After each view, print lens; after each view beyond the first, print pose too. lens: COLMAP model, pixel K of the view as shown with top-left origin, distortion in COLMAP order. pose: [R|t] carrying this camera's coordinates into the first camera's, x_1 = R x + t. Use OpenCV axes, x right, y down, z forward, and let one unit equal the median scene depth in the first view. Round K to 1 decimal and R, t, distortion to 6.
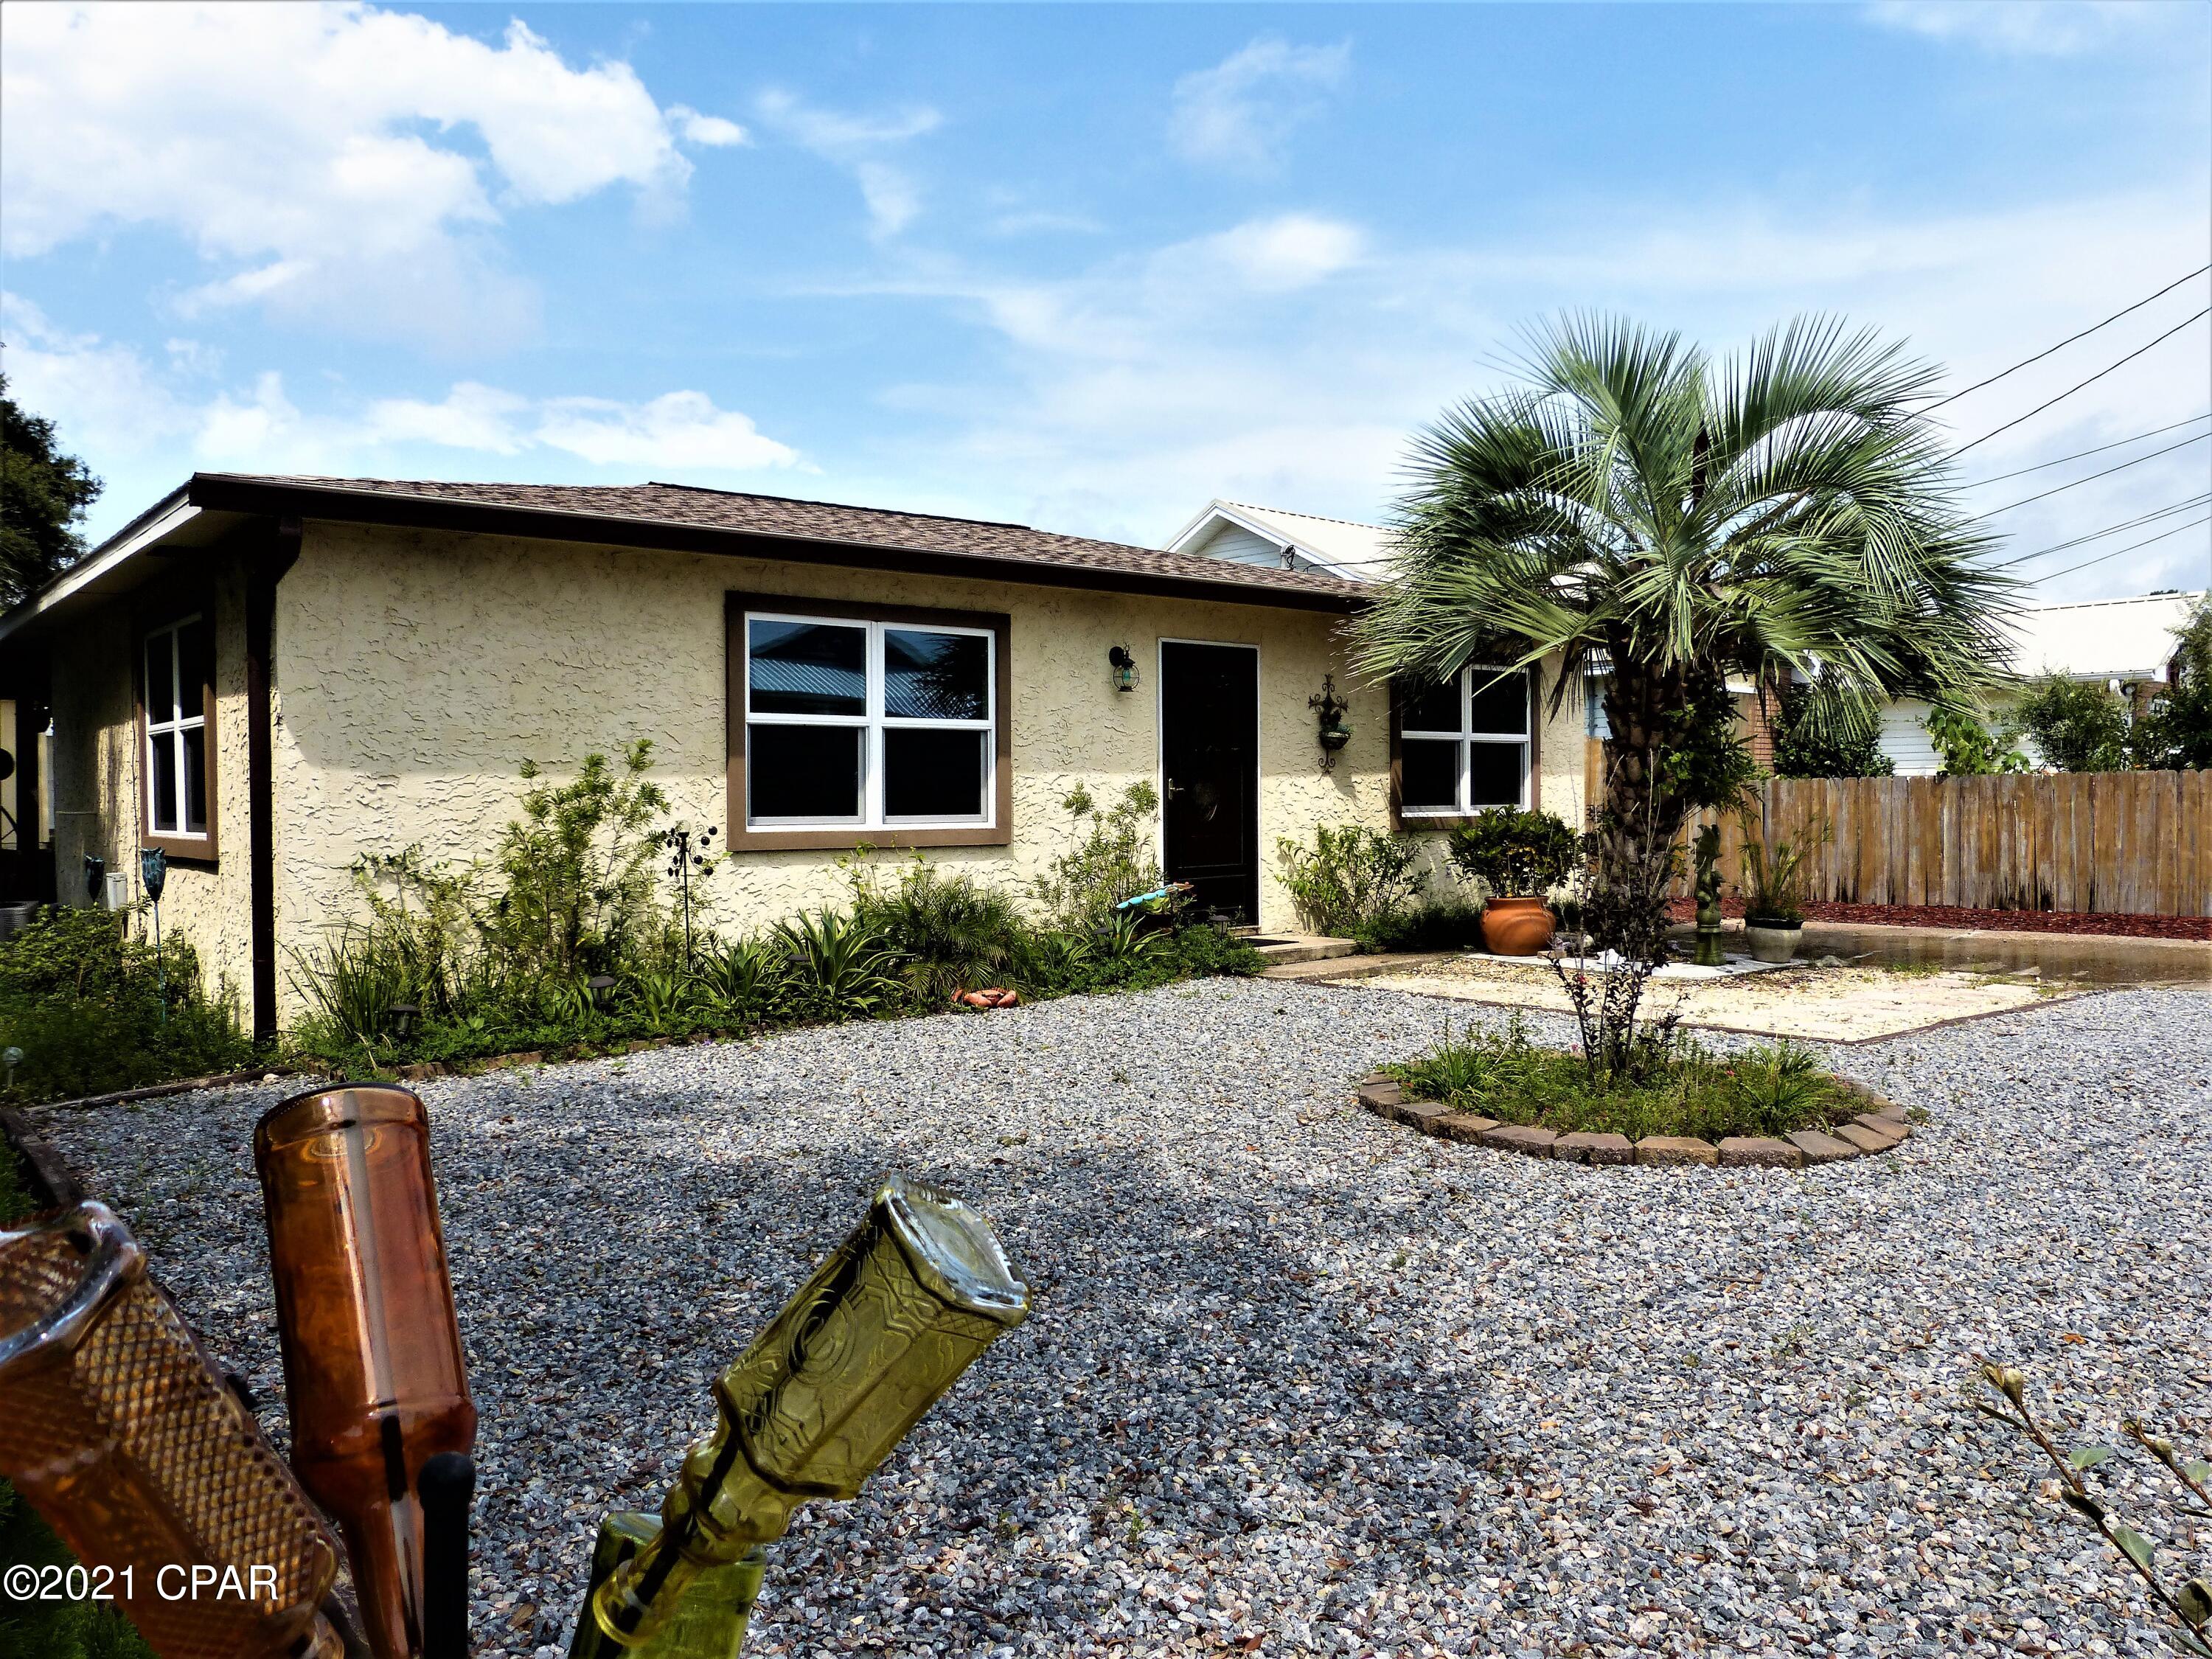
lens RADIAL K [[1688.7, 0, 1144.5], [0, 1688.7, 829.4], [0, 0, 1]] dist [-0.019456, -0.002131]
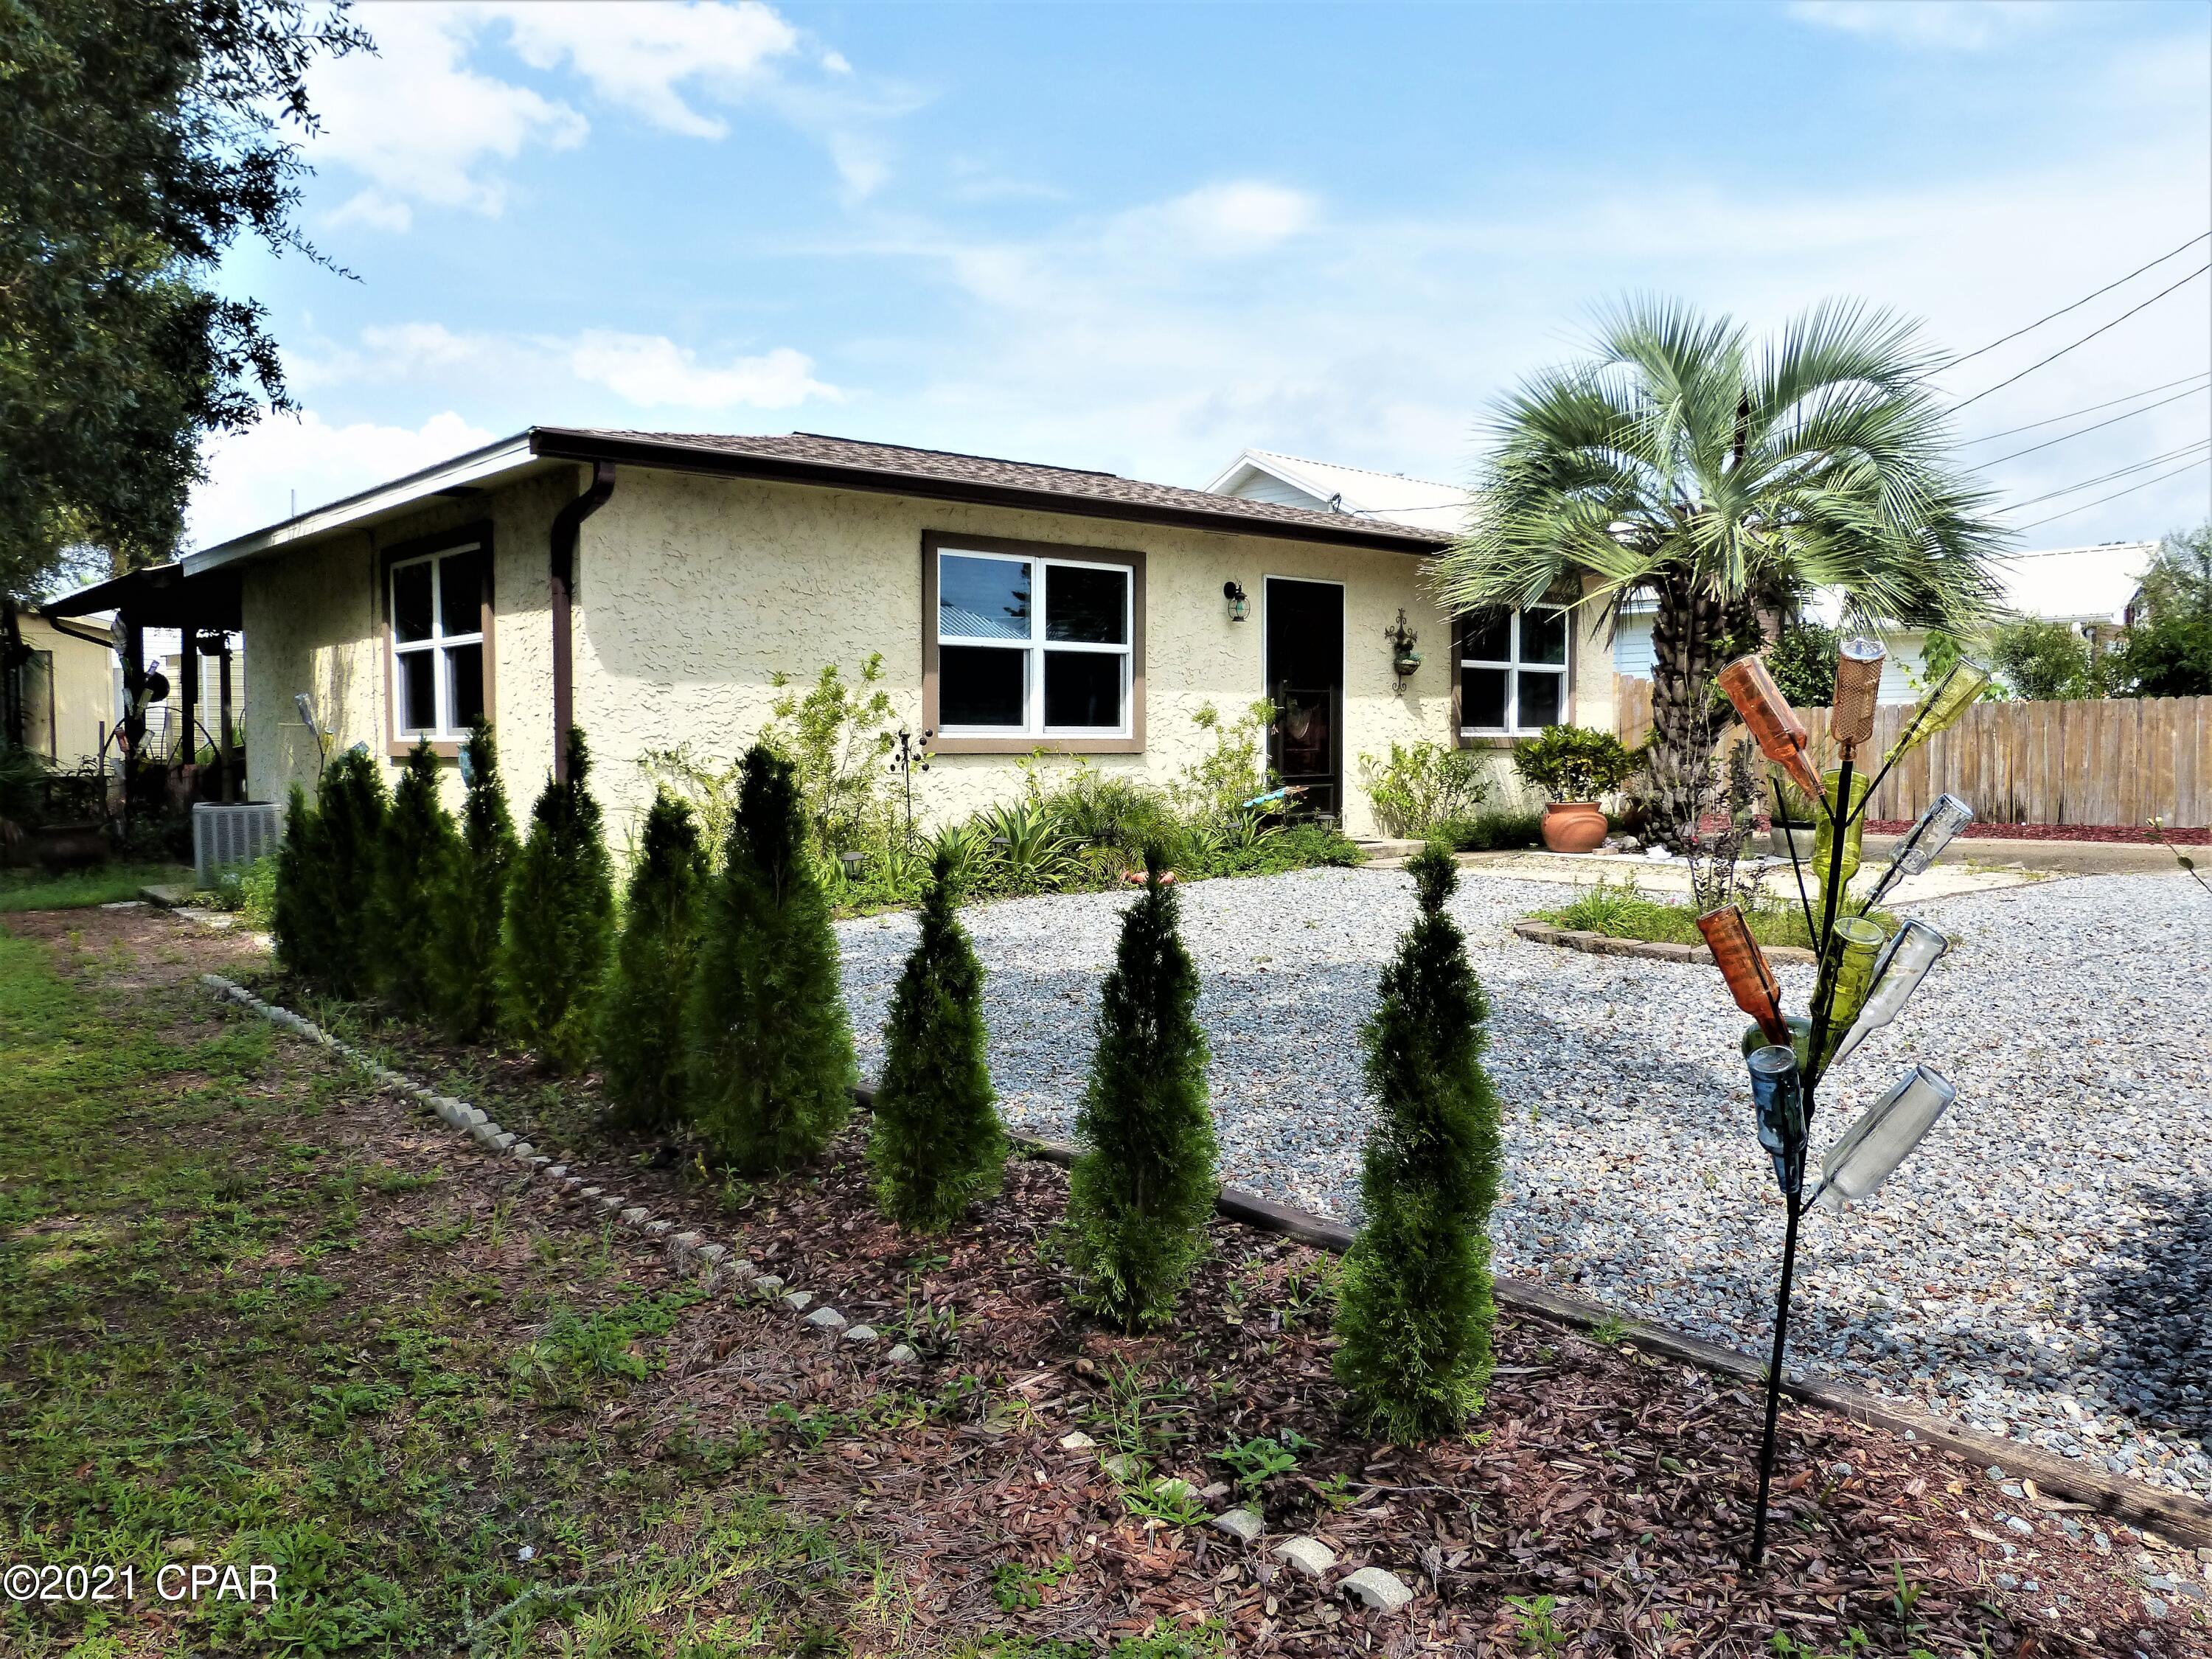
lens RADIAL K [[1688.7, 0, 1144.5], [0, 1688.7, 829.4], [0, 0, 1]] dist [-0.019456, -0.002131]
pose [[0.999642, 0.002649, 0.026628, -0.110286], [-0.003494, 0.999490, 0.031740, 0.024549], [-0.026530, -0.031822, 0.999141, -0.153352]]
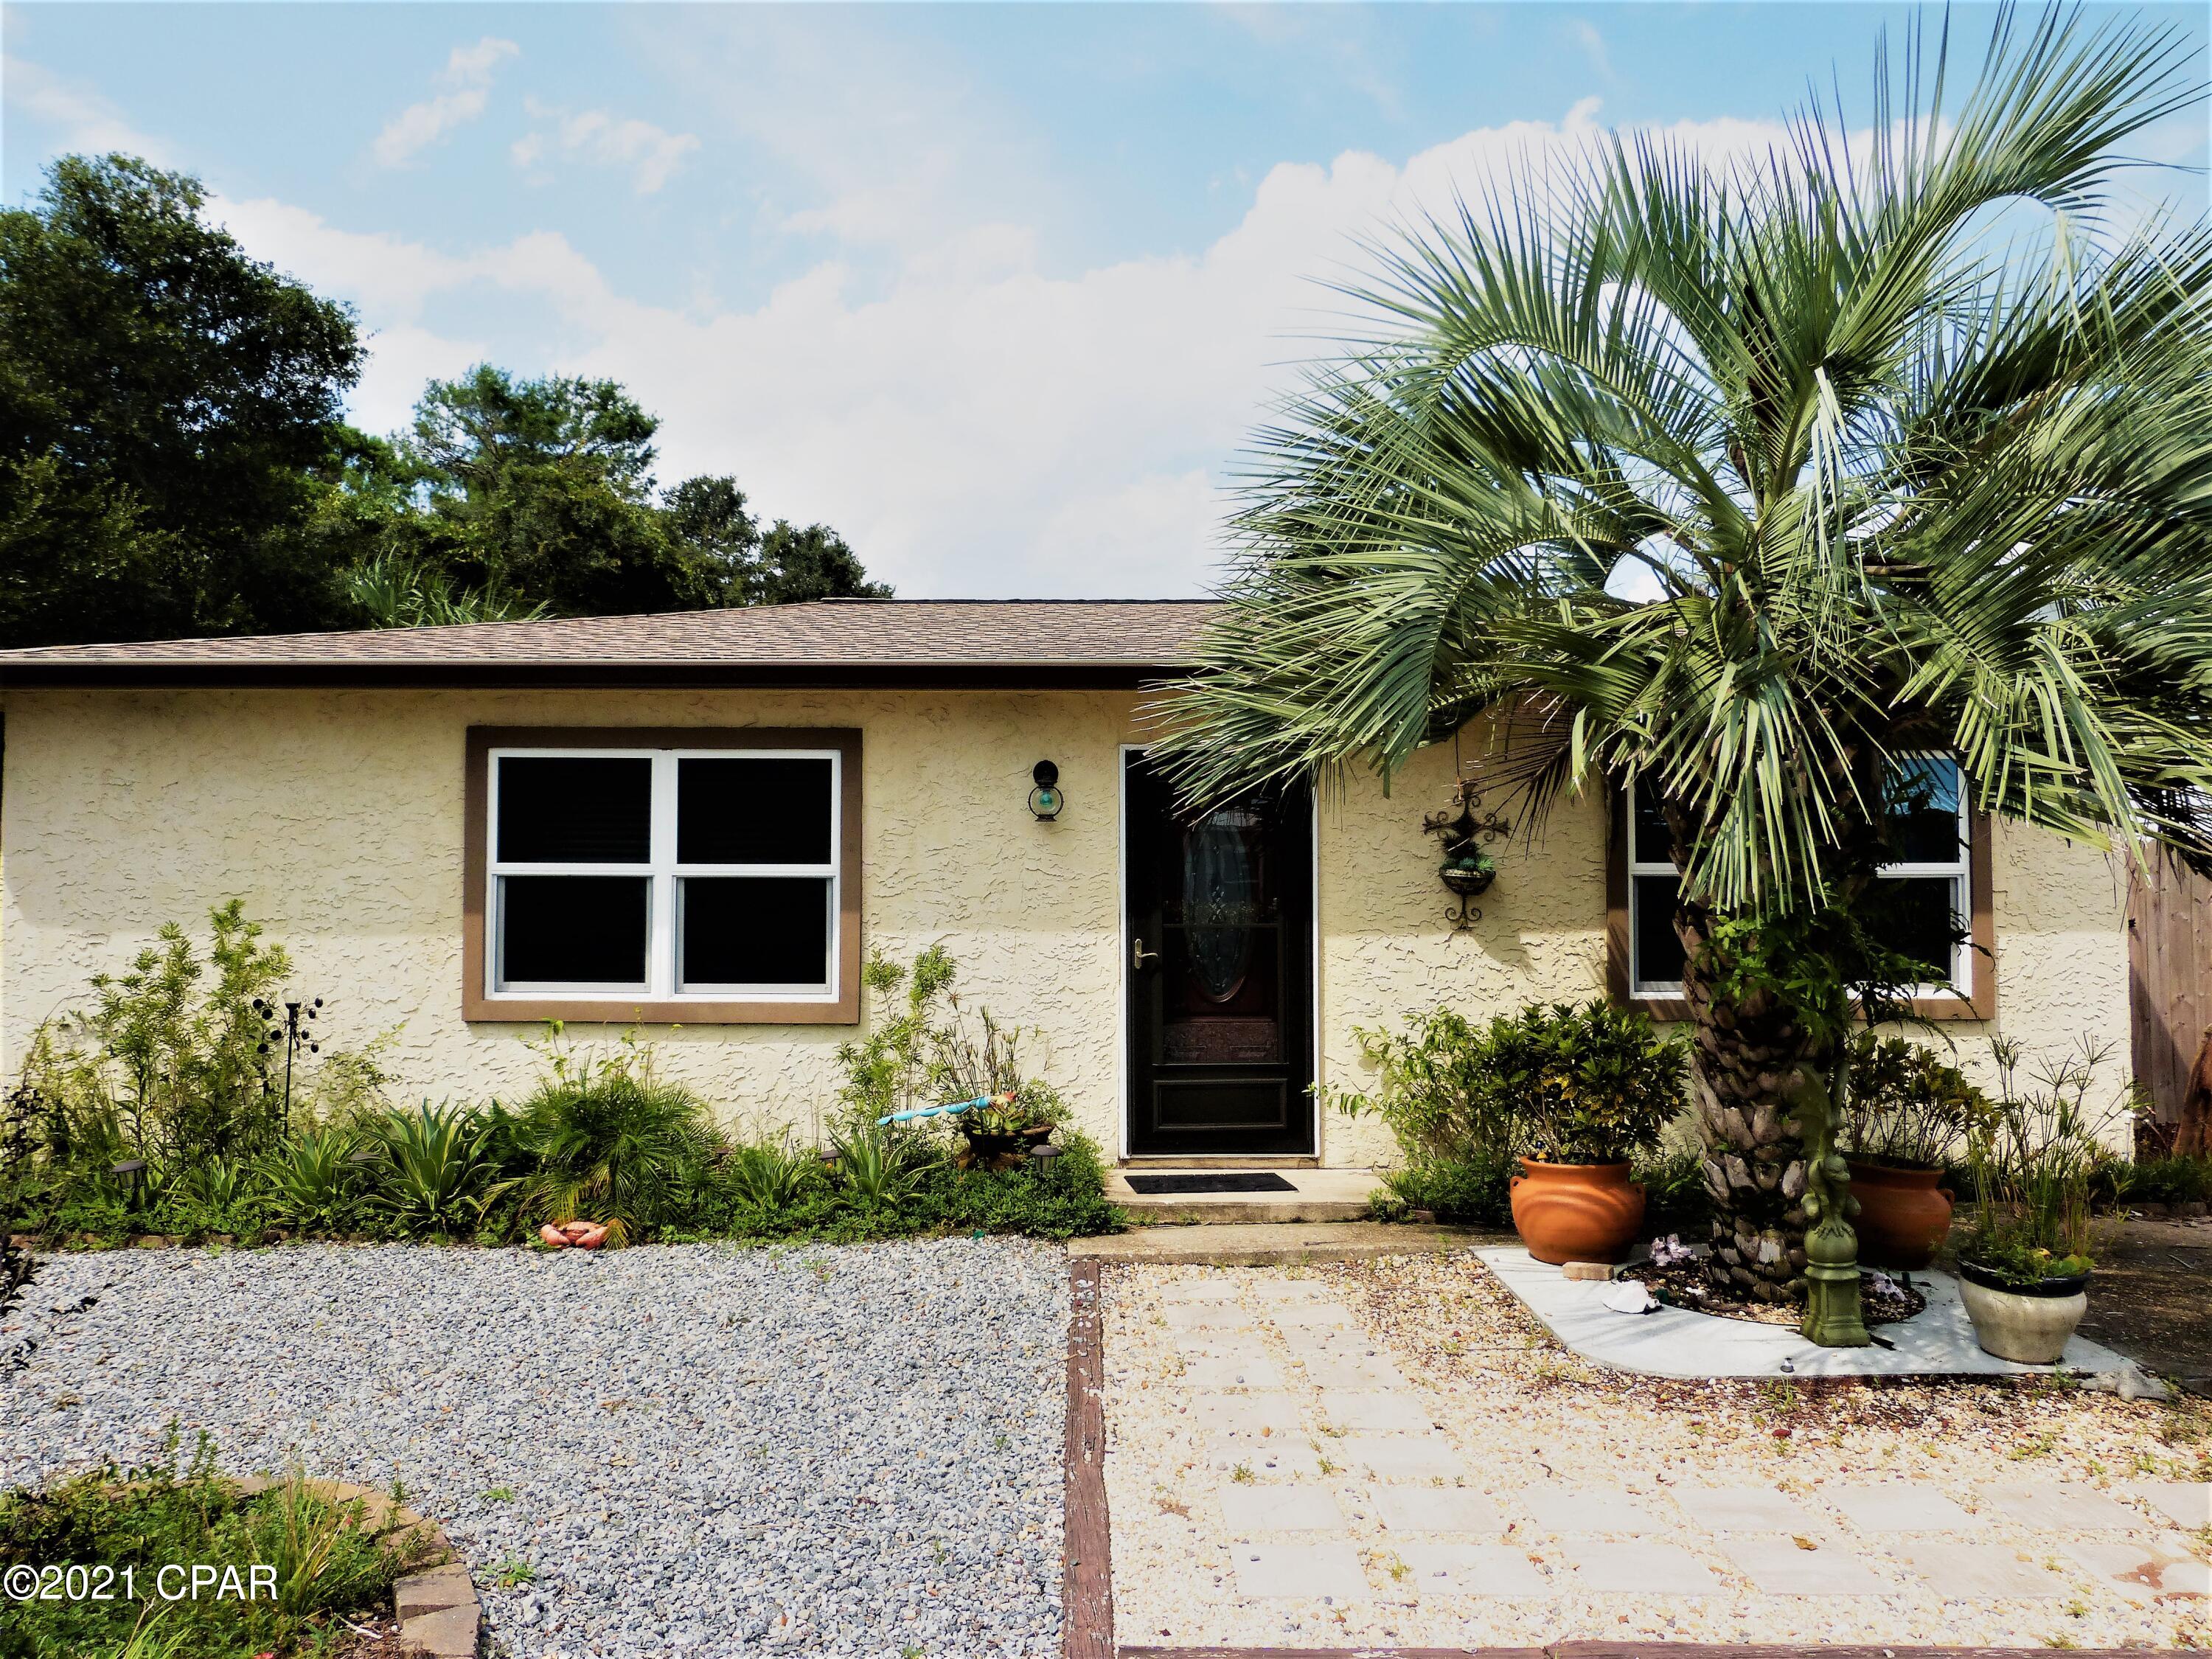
lens RADIAL K [[1655.9, 0, 1095.2], [0, 1655.9, 827.8], [0, 0, 1]] dist [-0.042663, 0.039358]
pose [[0.757811, -0.041735, -0.651138, 0.498686], [-0.020169, 0.995977, -0.087310, -0.016711], [0.652163, 0.079297, 0.753920, 0.496191]]
